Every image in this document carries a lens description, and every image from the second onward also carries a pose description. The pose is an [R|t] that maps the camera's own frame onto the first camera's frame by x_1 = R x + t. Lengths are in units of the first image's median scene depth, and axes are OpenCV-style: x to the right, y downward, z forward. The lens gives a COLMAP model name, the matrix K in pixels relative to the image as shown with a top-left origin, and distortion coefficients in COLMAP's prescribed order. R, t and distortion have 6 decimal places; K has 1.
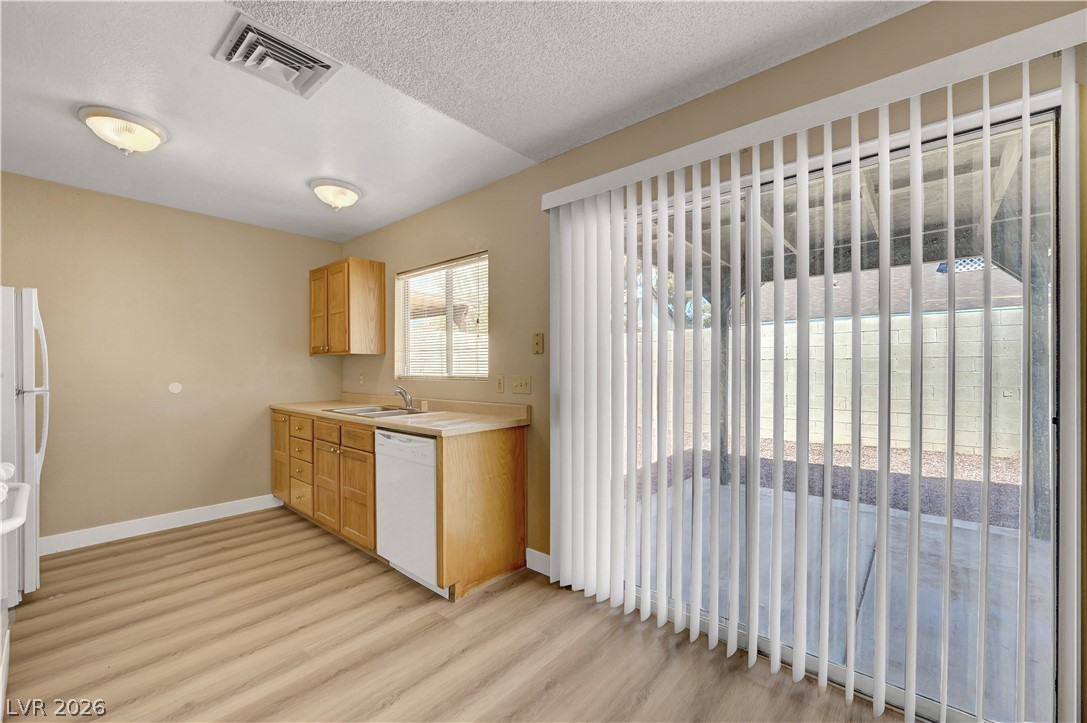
lens RADIAL K [[434.8, 0, 546.0], [0, 434.8, 369.6], [0, 0, 1]] dist [0.000592, -0.000286]
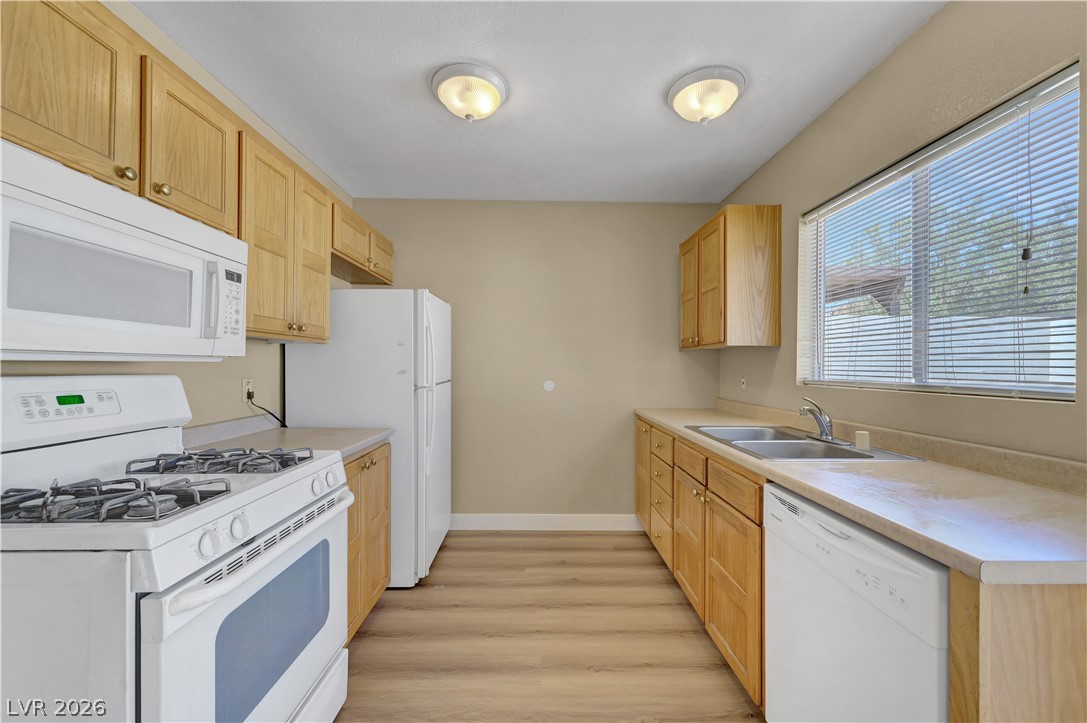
lens RADIAL K [[434.8, 0, 544.6], [0, 434.8, 366.7], [0, 0, 1]] dist [0.000592, -0.000286]
pose [[0.668242, 0.006947, -0.743912, -0.144147], [-0.008705, 0.999961, 0.001519, -0.002226], [0.743893, 0.005461, 0.668276, 0.360793]]
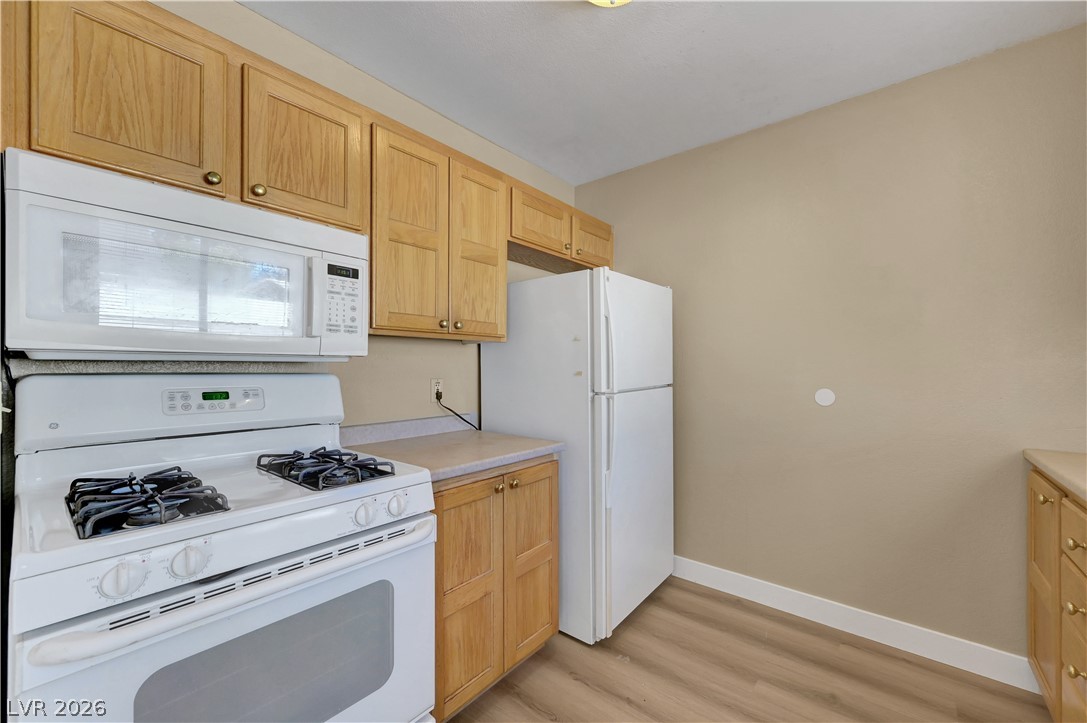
lens RADIAL K [[434.8, 0, 541.7], [0, 434.8, 366.5], [0, 0, 1]] dist [0.000592, -0.000286]
pose [[0.032952, 0.001080, -0.999456, -0.258922], [-0.004862, 0.999988, 0.000920, -0.000199], [0.999445, 0.004829, 0.032957, 0.602487]]
